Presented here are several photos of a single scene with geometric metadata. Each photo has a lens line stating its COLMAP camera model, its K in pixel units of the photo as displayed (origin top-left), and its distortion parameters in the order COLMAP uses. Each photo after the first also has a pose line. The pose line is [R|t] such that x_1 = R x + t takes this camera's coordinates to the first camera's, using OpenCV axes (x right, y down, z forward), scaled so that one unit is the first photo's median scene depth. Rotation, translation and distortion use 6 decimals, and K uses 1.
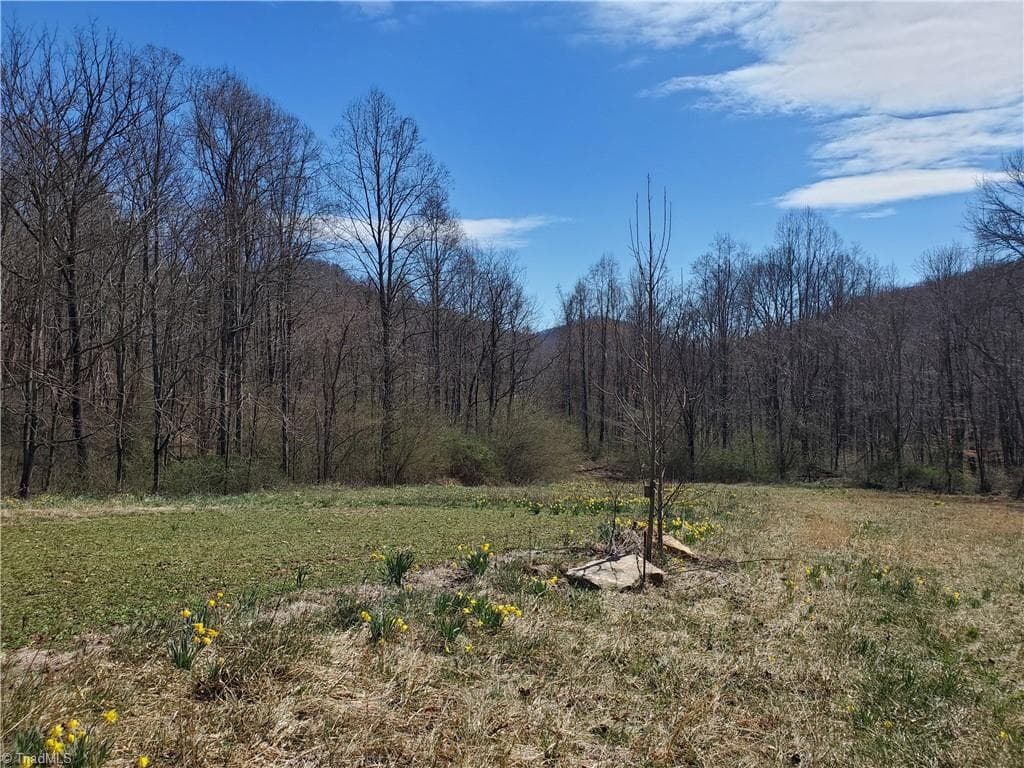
lens RADIAL K [[767.3, 0, 504.6], [0, 767.3, 380.3], [0, 0, 1]] dist [0.007634, -0.000193]
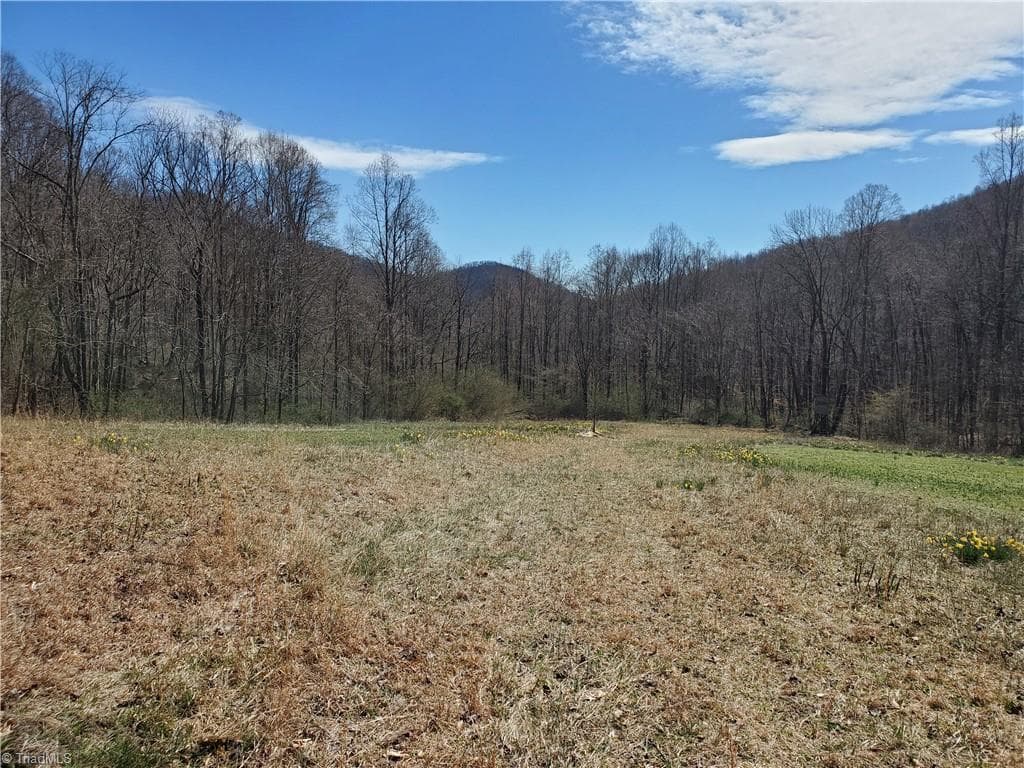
lens RADIAL K [[779.6, 0, 508.9], [0, 779.6, 377.1], [0, 0, 1]] dist [0.021952, -0.029404]
pose [[0.988212, 0.008454, 0.152858, -0.132084], [-0.019240, 0.997416, 0.069223, -0.050611], [-0.151878, -0.071348, 0.985821, -0.443962]]
